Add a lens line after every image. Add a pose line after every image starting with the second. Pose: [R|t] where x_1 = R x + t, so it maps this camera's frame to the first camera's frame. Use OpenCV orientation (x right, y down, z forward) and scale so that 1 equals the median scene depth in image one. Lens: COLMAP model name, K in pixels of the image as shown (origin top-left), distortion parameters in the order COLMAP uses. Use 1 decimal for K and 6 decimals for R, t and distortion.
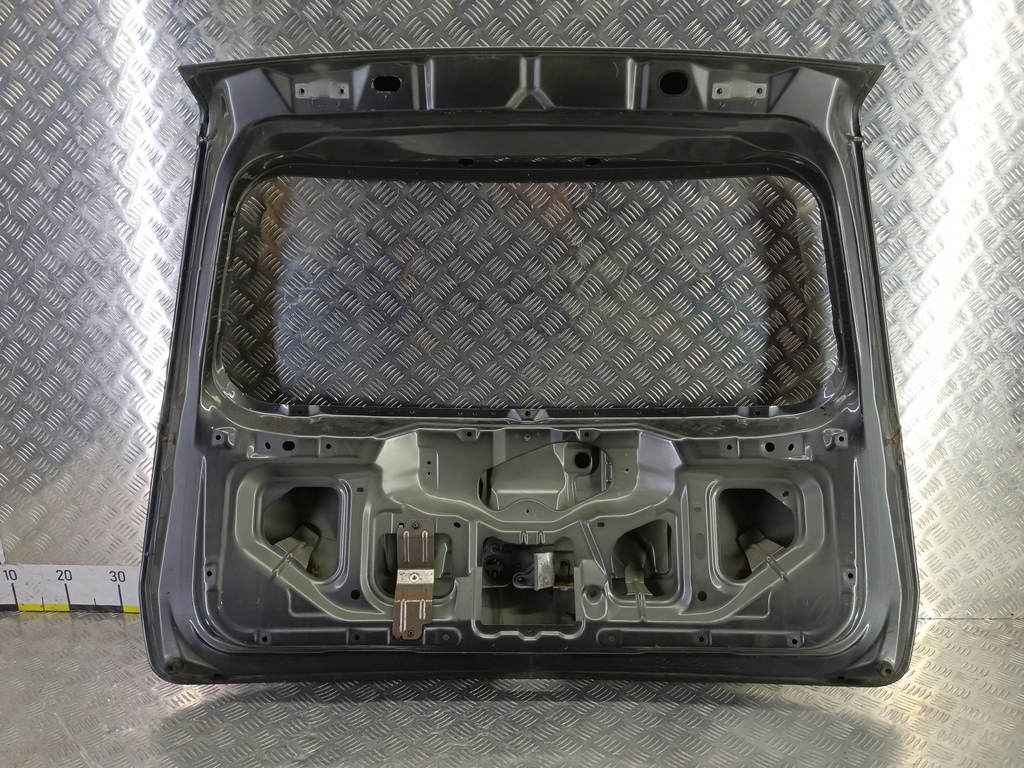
lens RADIAL K [[813.6, 0, 507.2], [0, 813.6, 387.3], [0, 0, 1]] dist [0.054082, -0.082525]
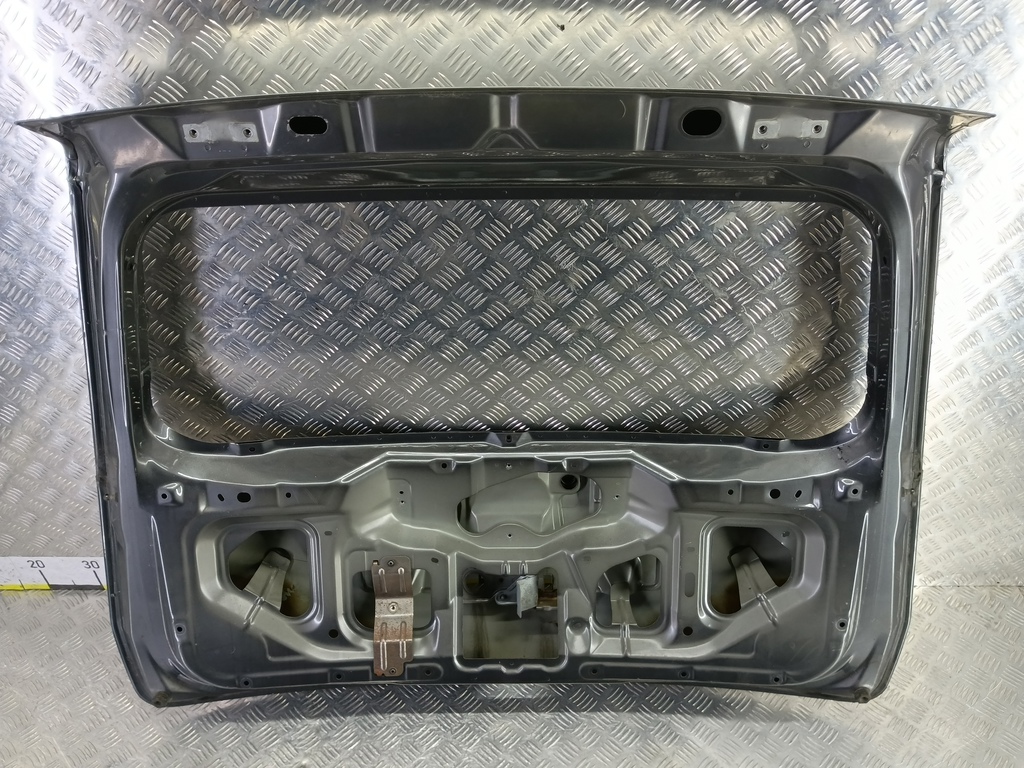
lens RADIAL K [[813.6, 0, 505.9], [0, 813.6, 392.2], [0, 0, 1]] dist [0.054082, -0.082525]
pose [[0.999898, -0.013973, 0.003048, 0.020879], [0.011641, 0.919005, 0.394075, -0.386238], [-0.008307, -0.393999, 0.919073, 0.208503]]
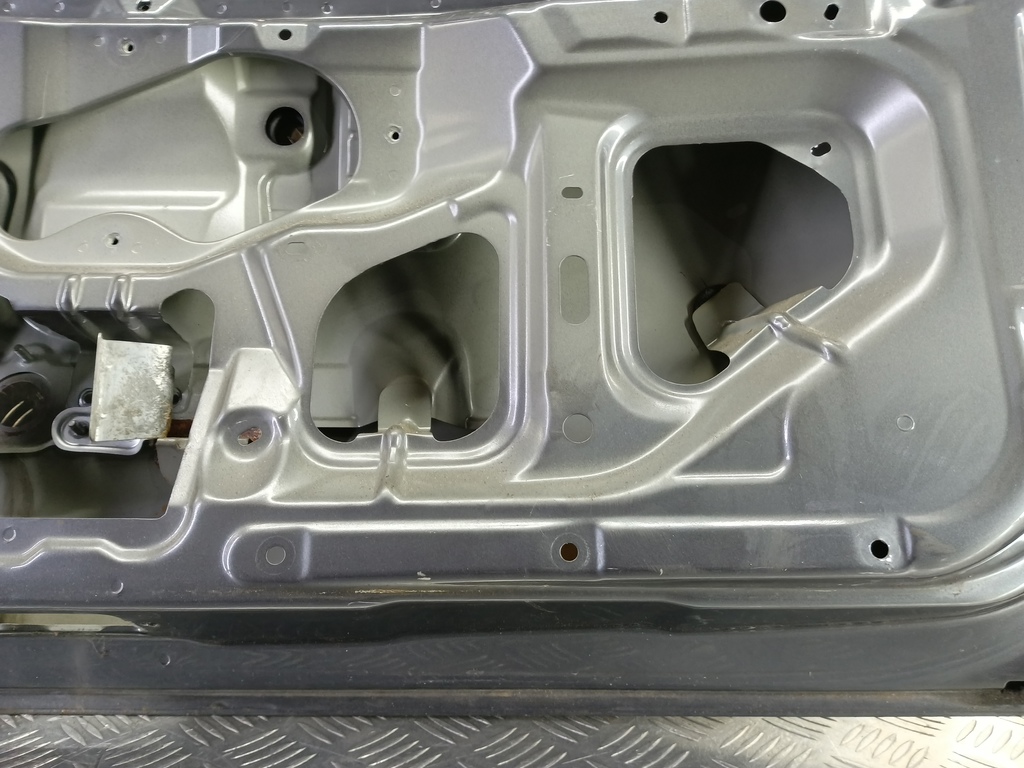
lens RADIAL K [[833.5, 0, 514.2], [0, 833.5, 386.5], [0, 0, 1]] dist [0.044551, -0.100013]
pose [[0.999099, 0.008608, 0.041568, 0.194233], [-0.003375, 0.992231, -0.124364, 0.273004], [-0.042315, 0.124112, 0.991366, 0.659147]]
